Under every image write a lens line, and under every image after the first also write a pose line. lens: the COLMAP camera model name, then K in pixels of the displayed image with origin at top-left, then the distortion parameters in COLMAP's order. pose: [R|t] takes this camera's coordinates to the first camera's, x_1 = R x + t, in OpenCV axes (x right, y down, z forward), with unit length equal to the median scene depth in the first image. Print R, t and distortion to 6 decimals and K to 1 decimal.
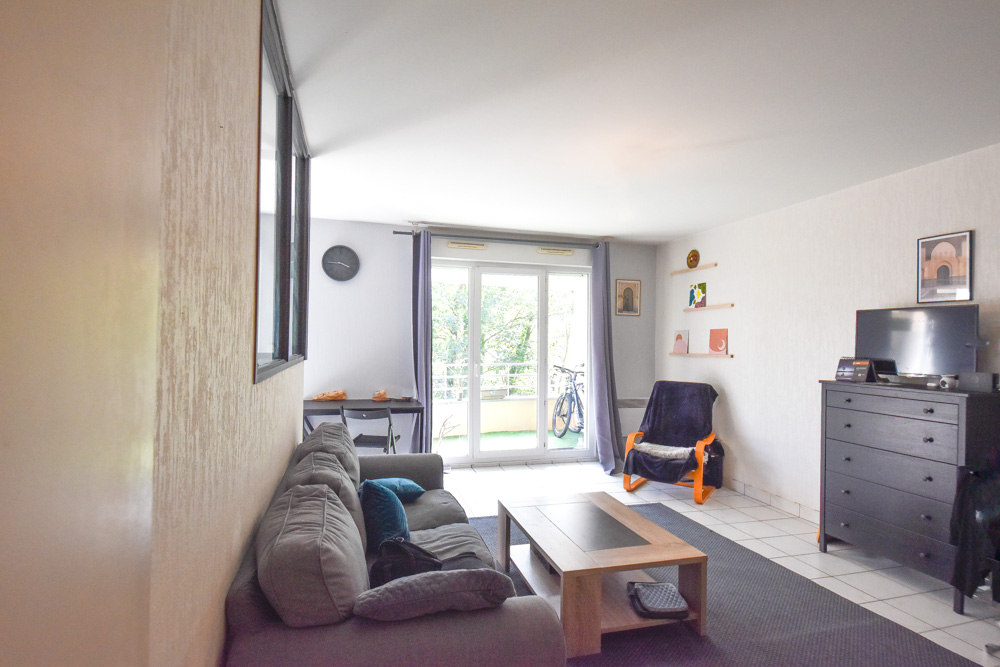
lens RADIAL K [[527.5, 0, 500.4], [0, 527.5, 334.7], [0, 0, 1]] dist [-0.001814, -0.000408]
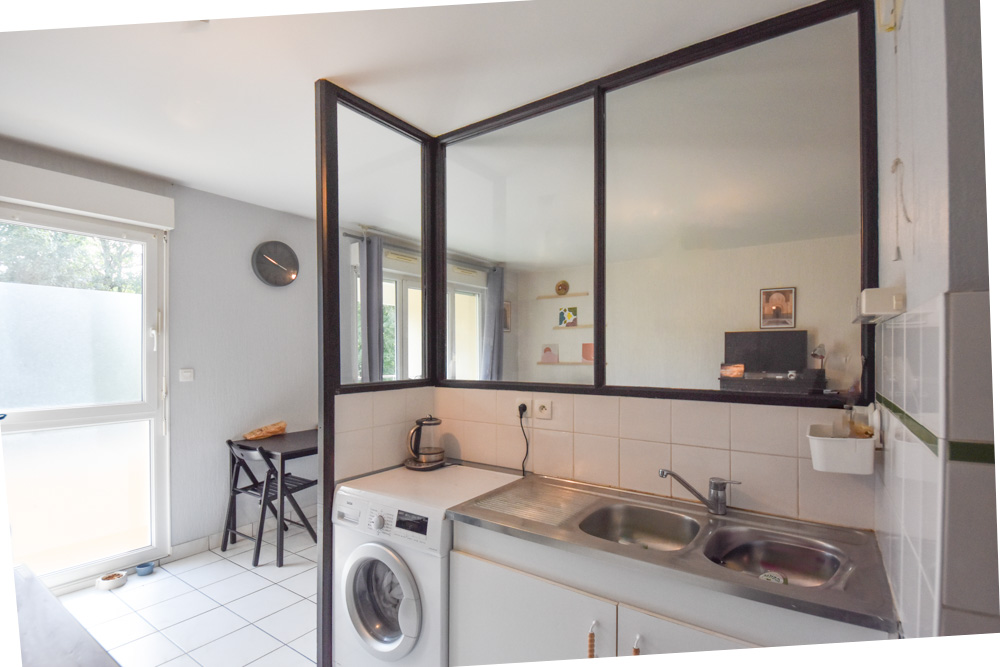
lens RADIAL K [[471.1, 0, 495.8], [0, 471.1, 354.0], [0, 0, 1]] dist [0.001734, 0.000075]
pose [[0.777427, -0.020190, 0.628648, -0.477118], [0.009040, 0.999740, 0.020930, -0.010803], [-0.628908, -0.010588, 0.777408, 0.228276]]
